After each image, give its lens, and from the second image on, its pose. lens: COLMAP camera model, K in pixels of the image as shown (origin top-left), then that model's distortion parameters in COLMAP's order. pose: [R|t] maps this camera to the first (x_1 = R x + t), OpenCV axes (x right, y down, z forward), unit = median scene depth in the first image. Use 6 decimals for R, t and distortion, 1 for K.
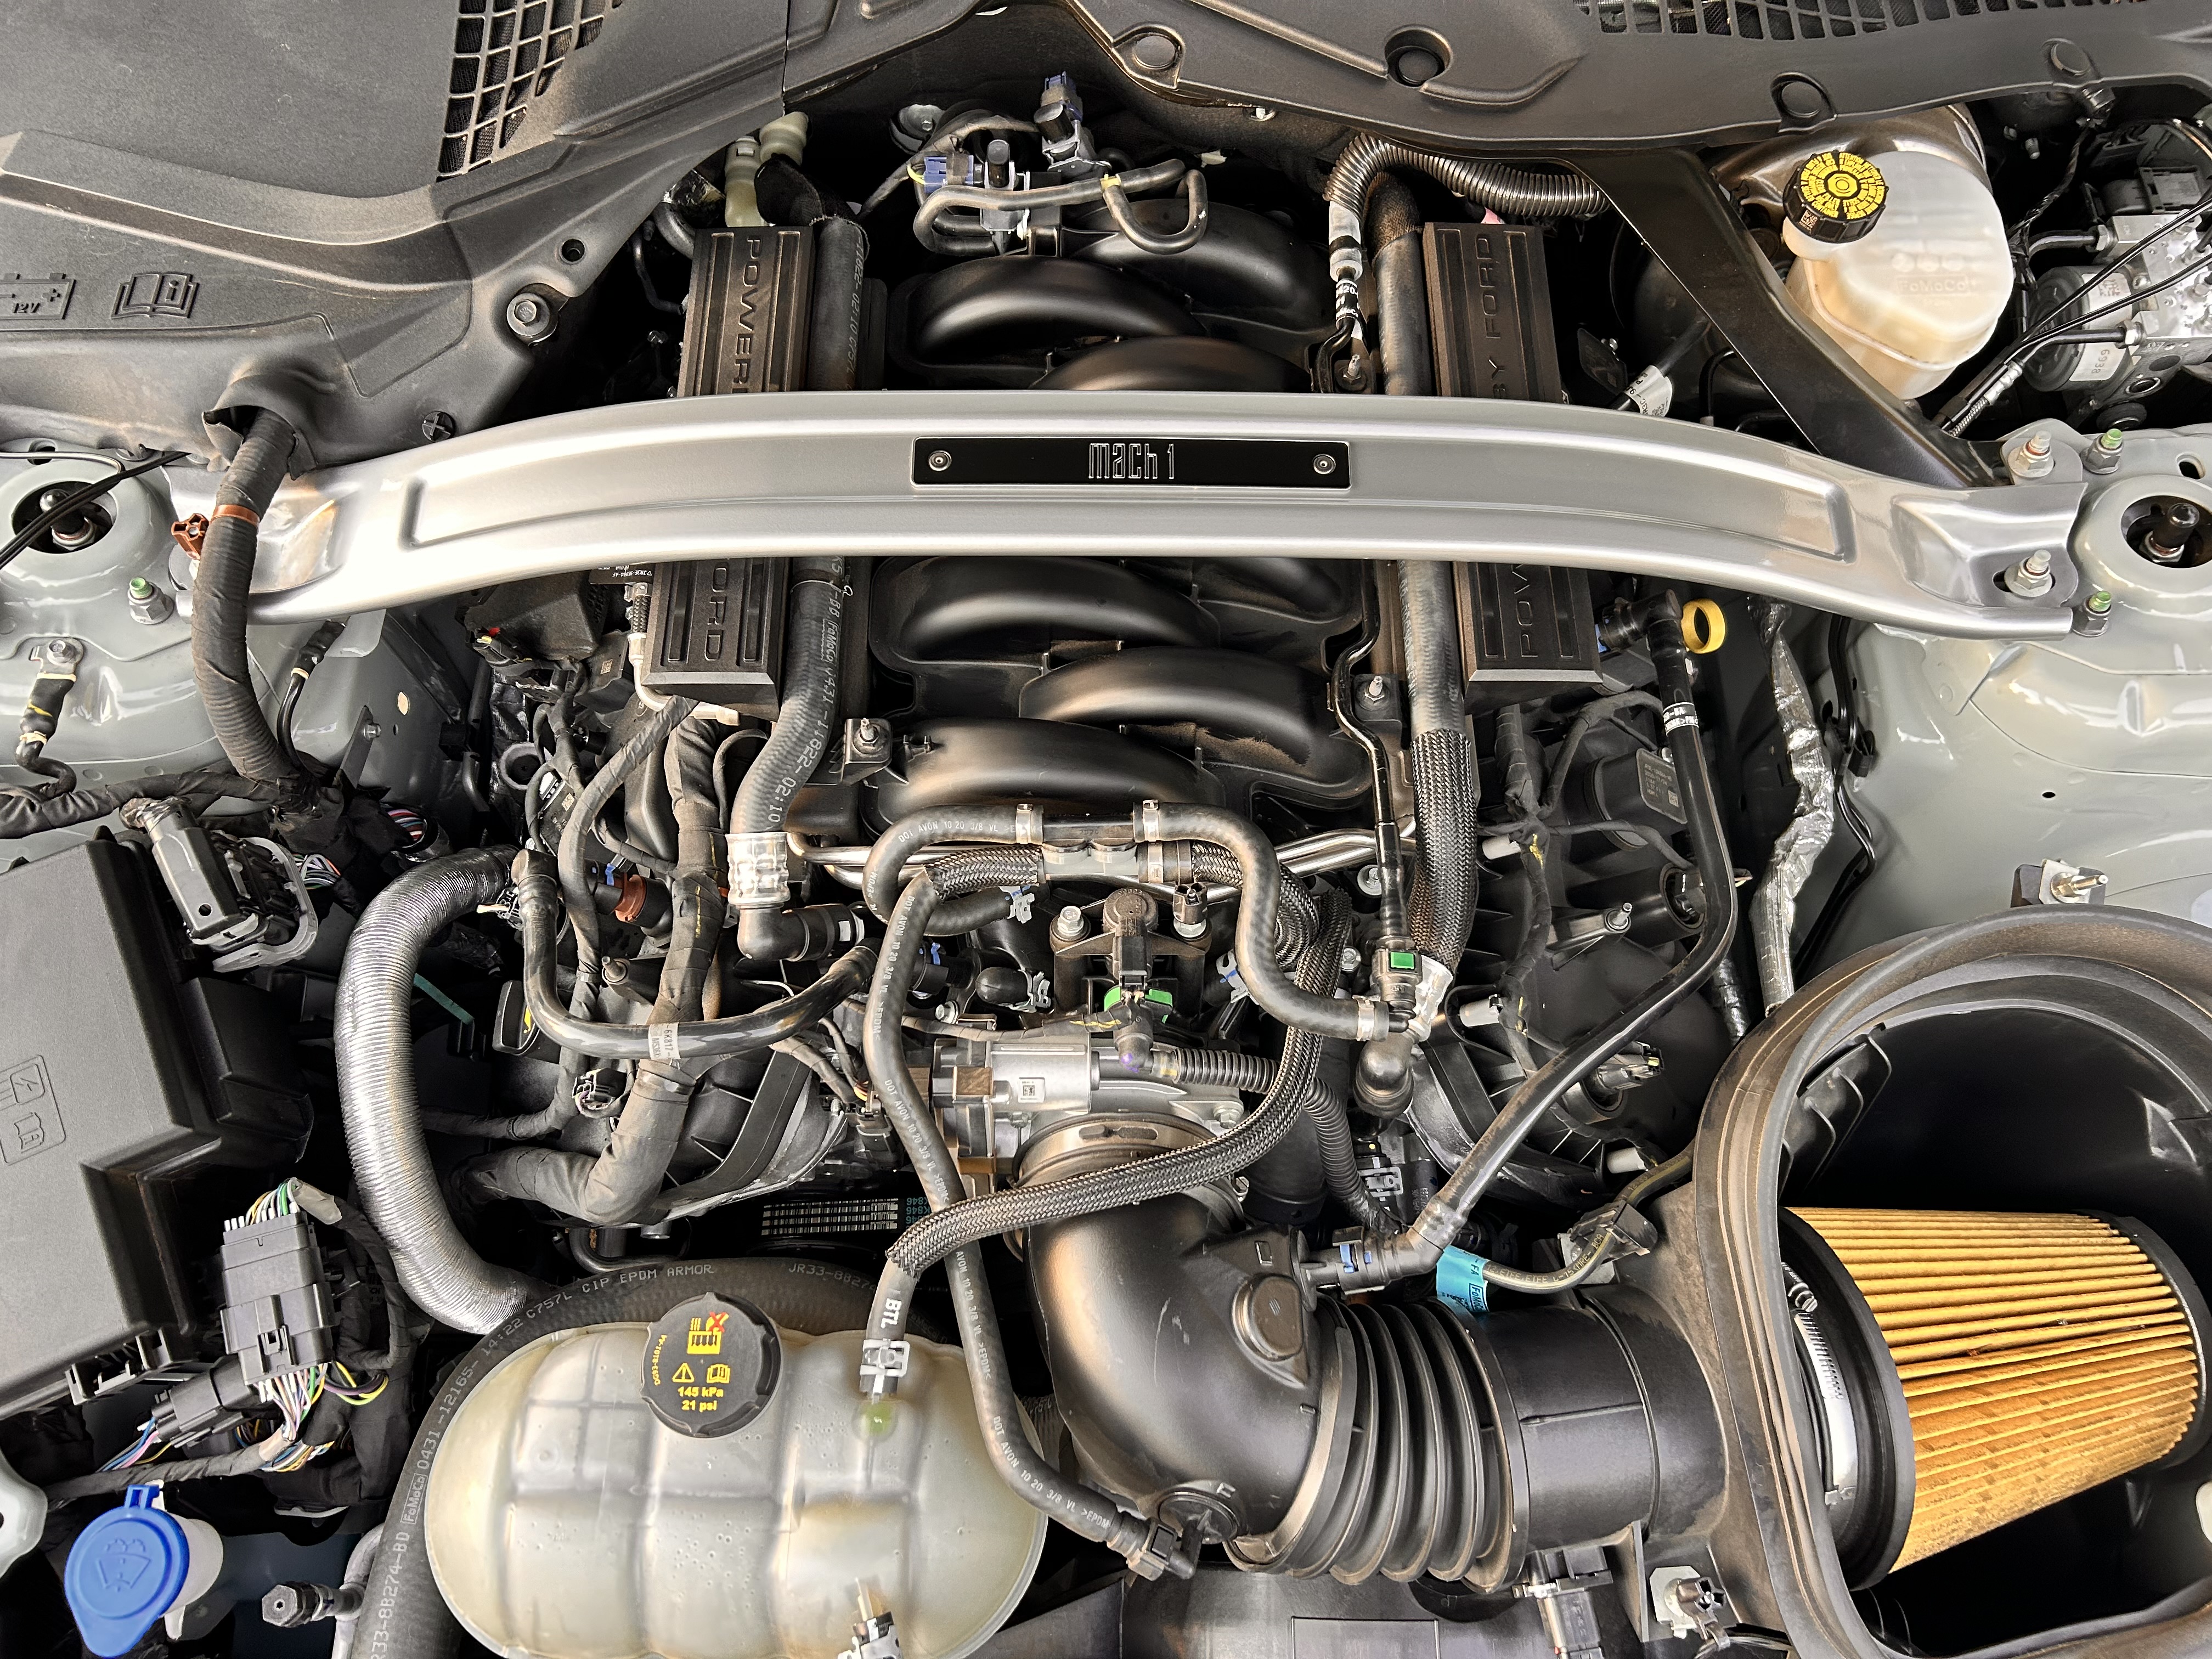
lens RADIAL K [[1653.6, 0, 1106.0], [0, 1653.6, 829.5], [0, 0, 1]] dist [0.005524, -0.012138]
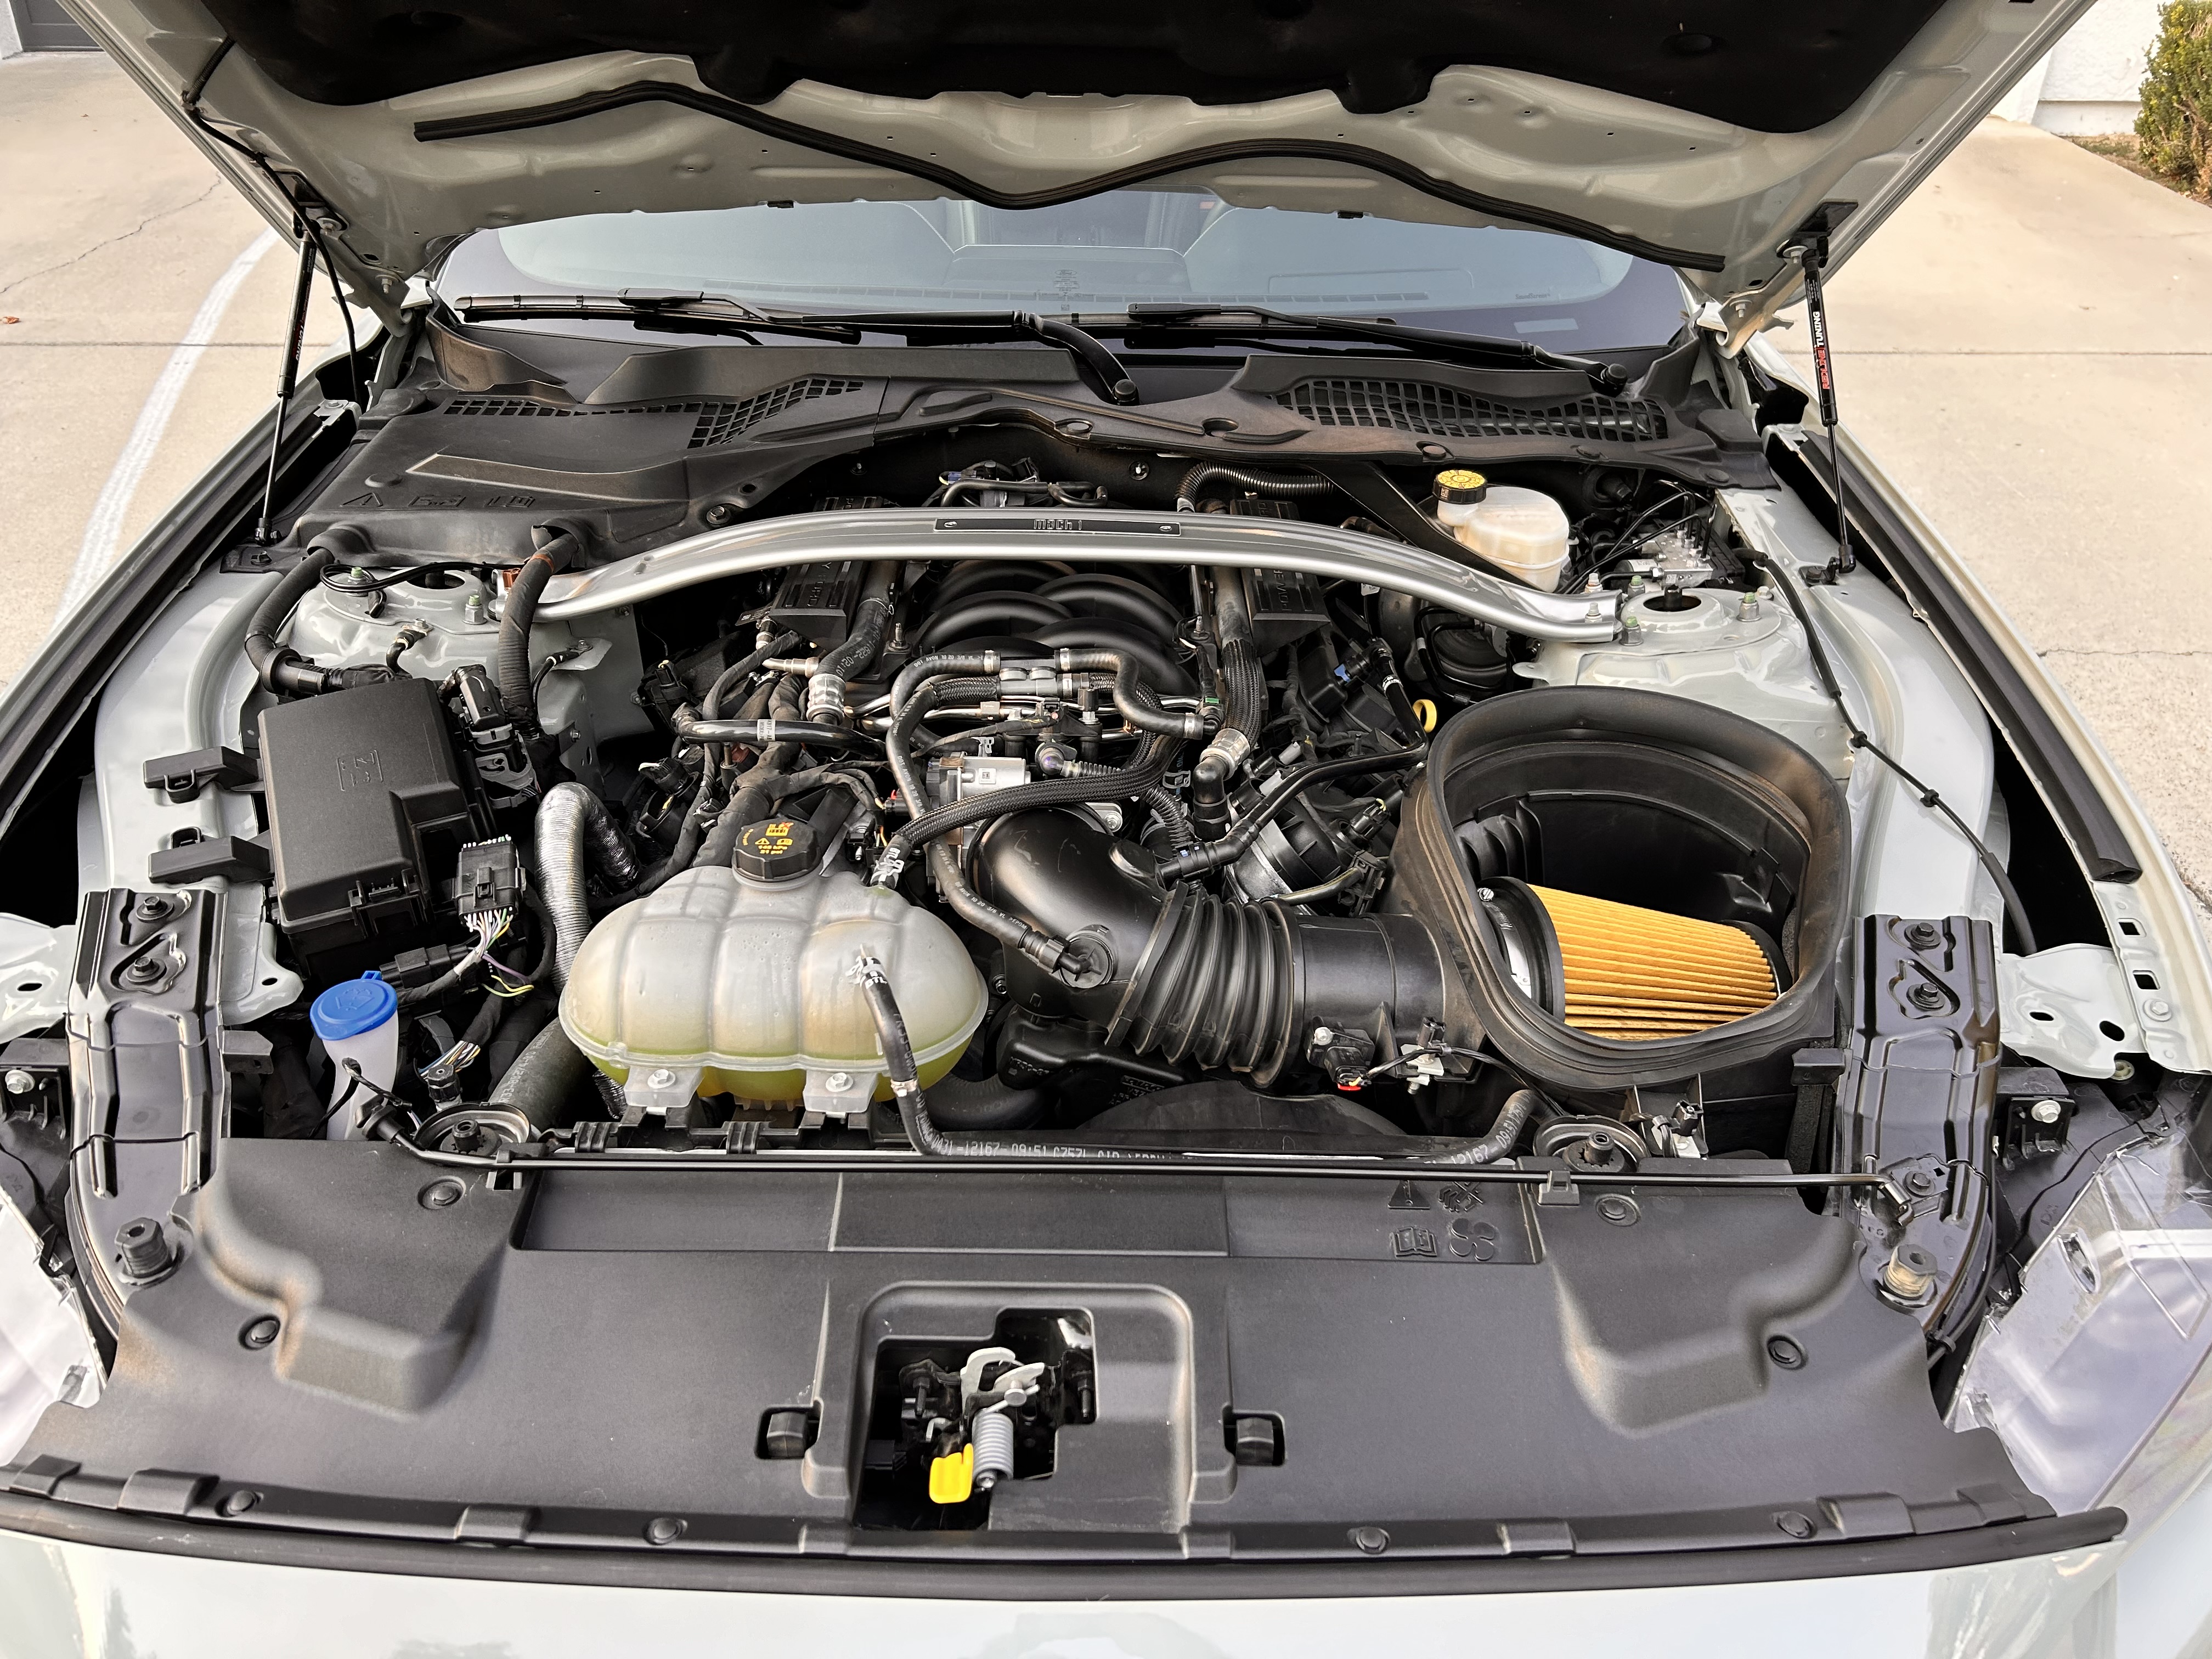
lens RADIAL K [[1653.6, 0, 1106.0], [0, 1653.6, 829.5], [0, 0, 1]] dist [0.005524, -0.012138]
pose [[0.999946, 0.005143, 0.009085, 0.051241], [0.001057, 0.815912, -0.578175, 1.040148], [-0.010386, 0.578153, 0.815862, -0.261695]]
